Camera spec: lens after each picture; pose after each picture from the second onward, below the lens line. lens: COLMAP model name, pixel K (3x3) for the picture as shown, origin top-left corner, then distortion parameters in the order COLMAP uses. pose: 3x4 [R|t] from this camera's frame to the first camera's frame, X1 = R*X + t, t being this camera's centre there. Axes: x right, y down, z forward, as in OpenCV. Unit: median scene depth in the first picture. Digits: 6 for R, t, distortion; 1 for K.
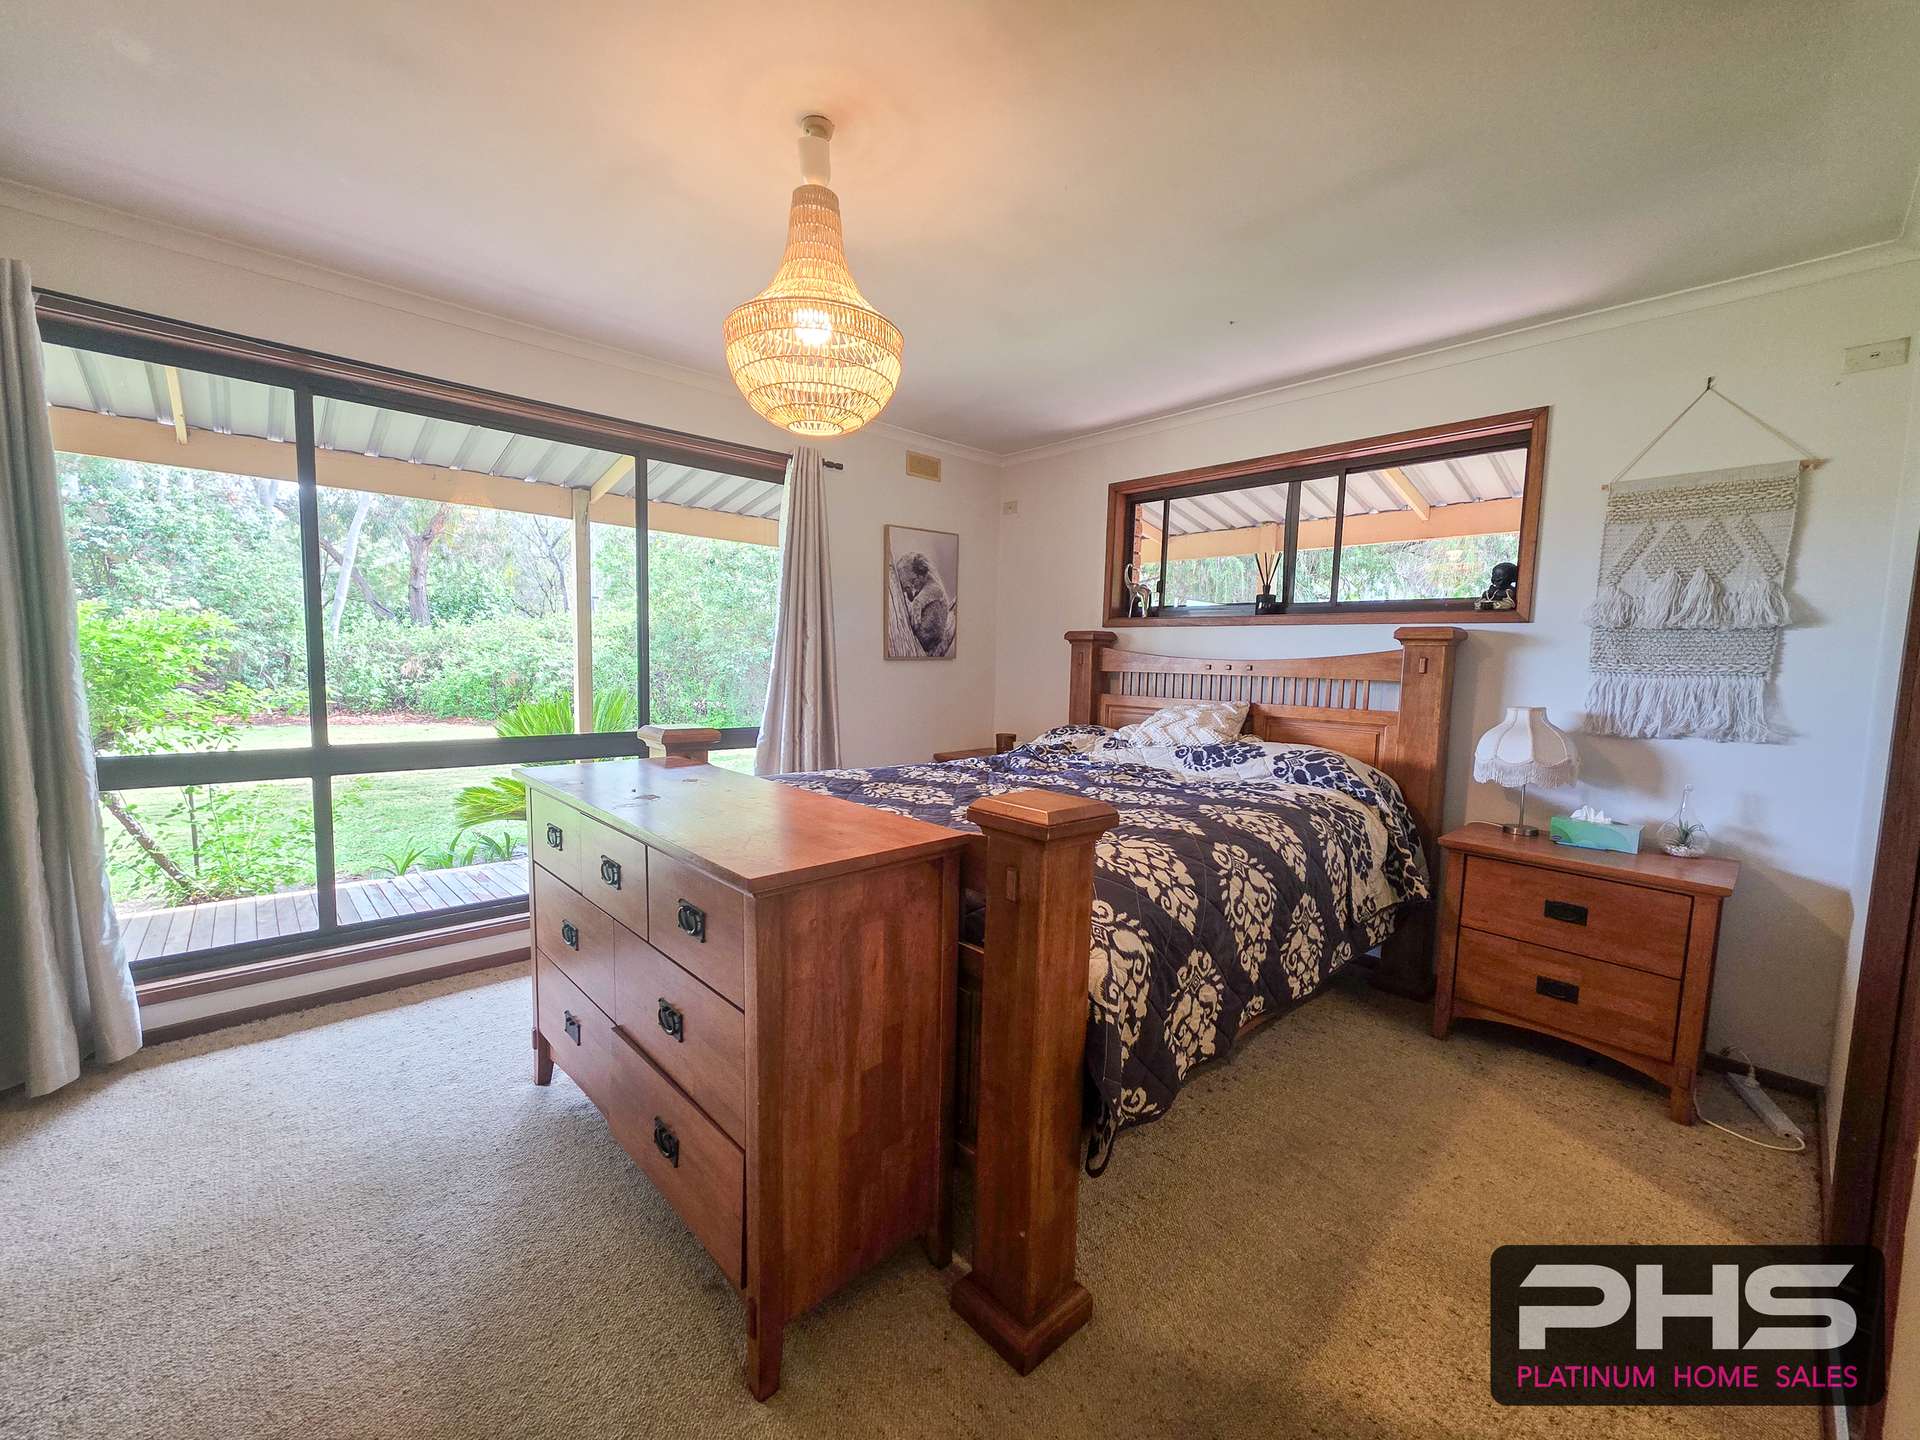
lens RADIAL K [[760.2, 0, 957.0], [0, 760.2, 717.4], [0, 0, 1]] dist [0.004315, -0.000782]
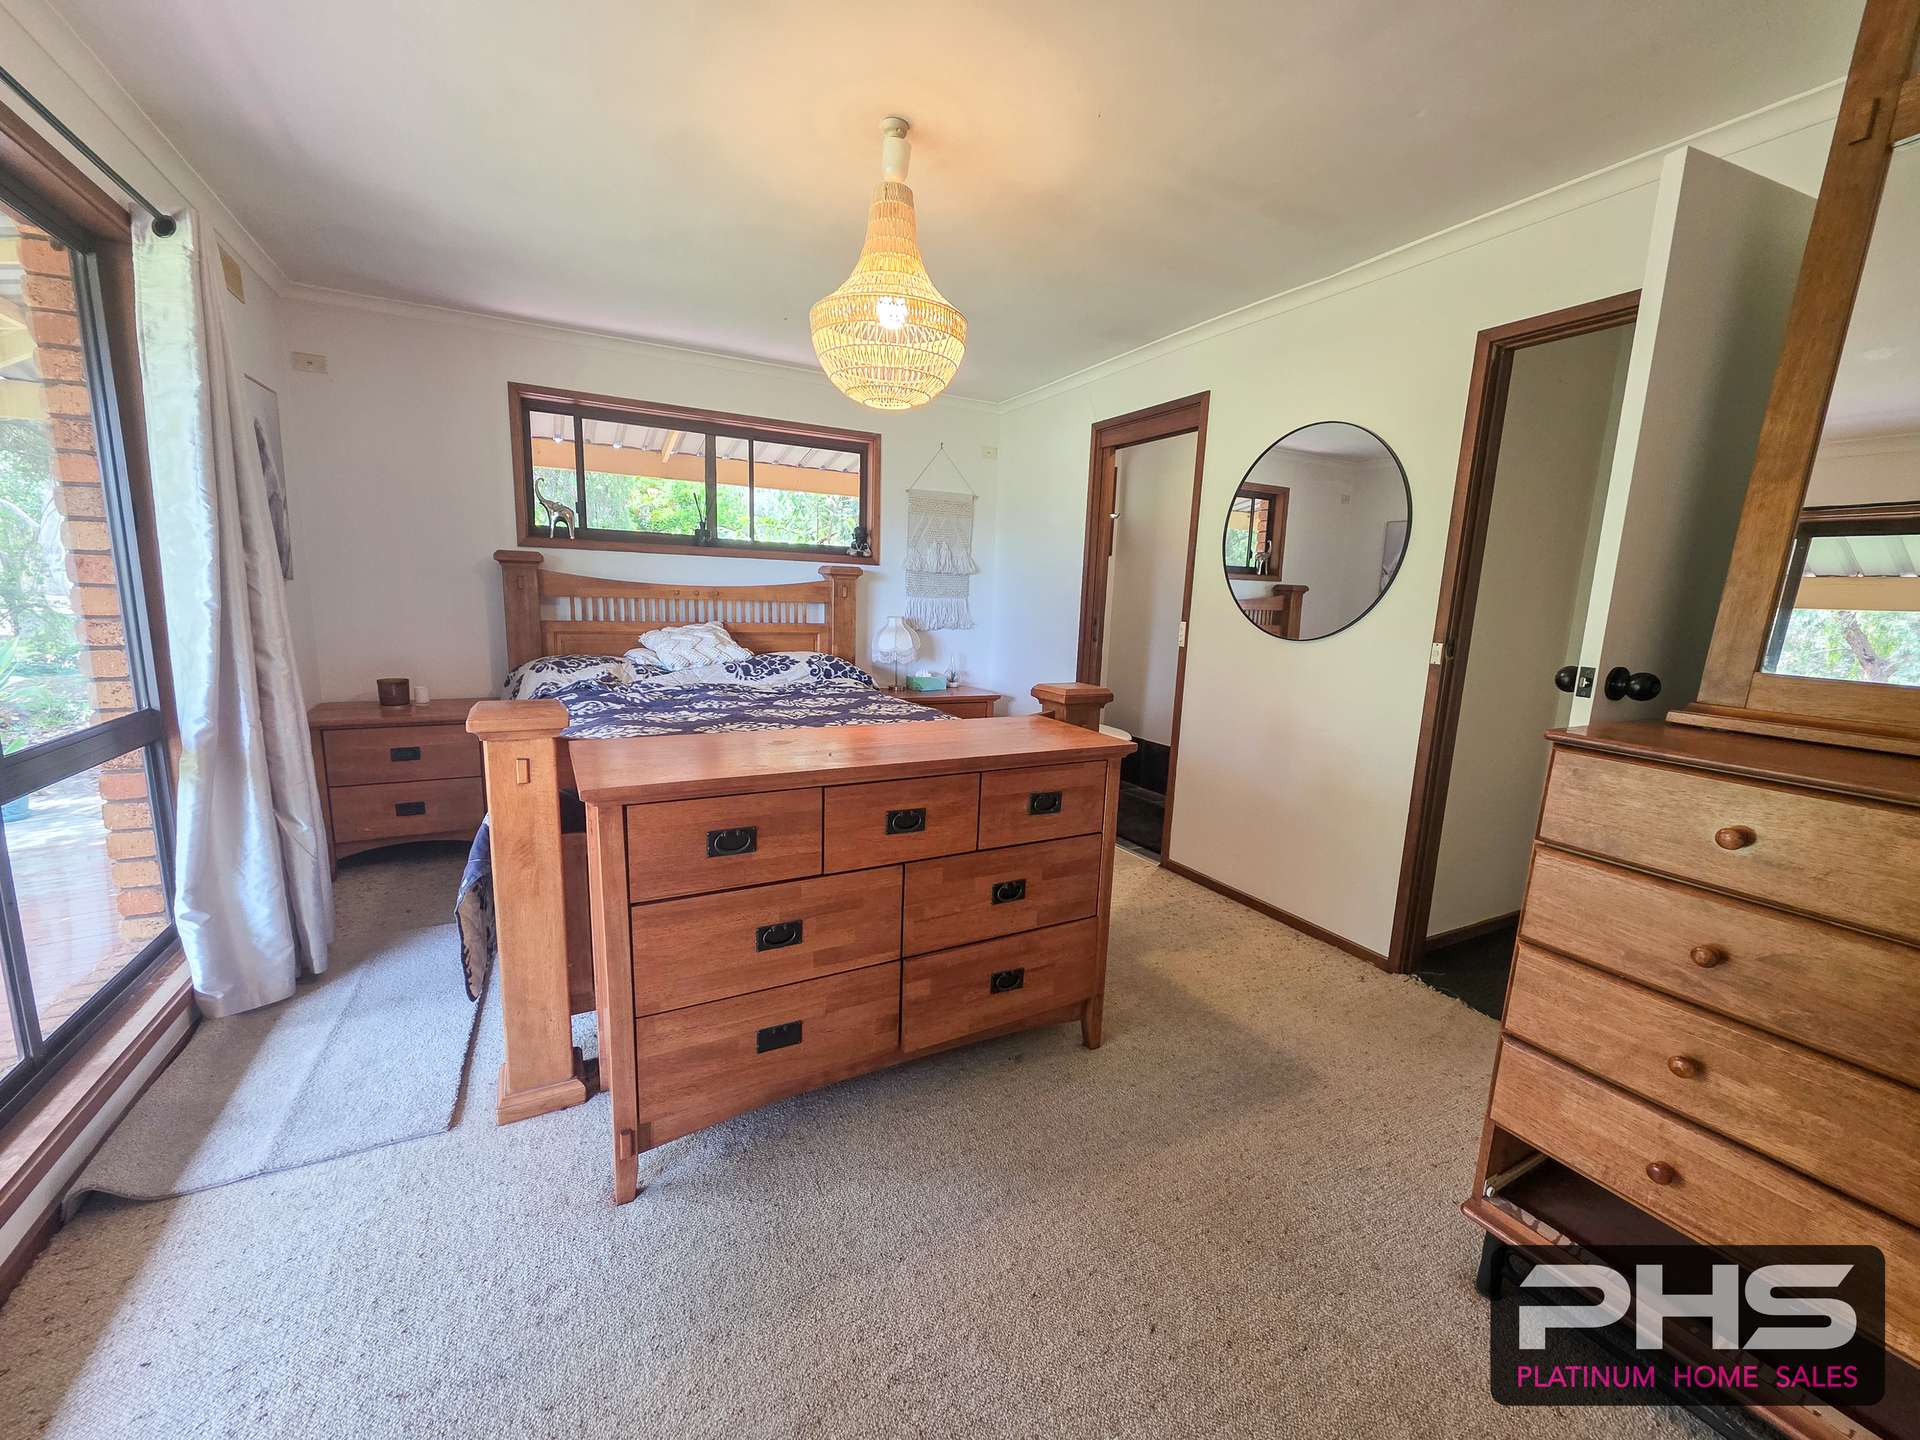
lens RADIAL K [[760.2, 0, 961.1], [0, 760.2, 725.6], [0, 0, 1]] dist [0.004315, -0.000782]
pose [[0.256870, -0.180876, 0.949369, -0.774466], [0.053940, 0.983482, 0.172781, -0.052538], [-0.964939, 0.006827, 0.262384, 0.356978]]
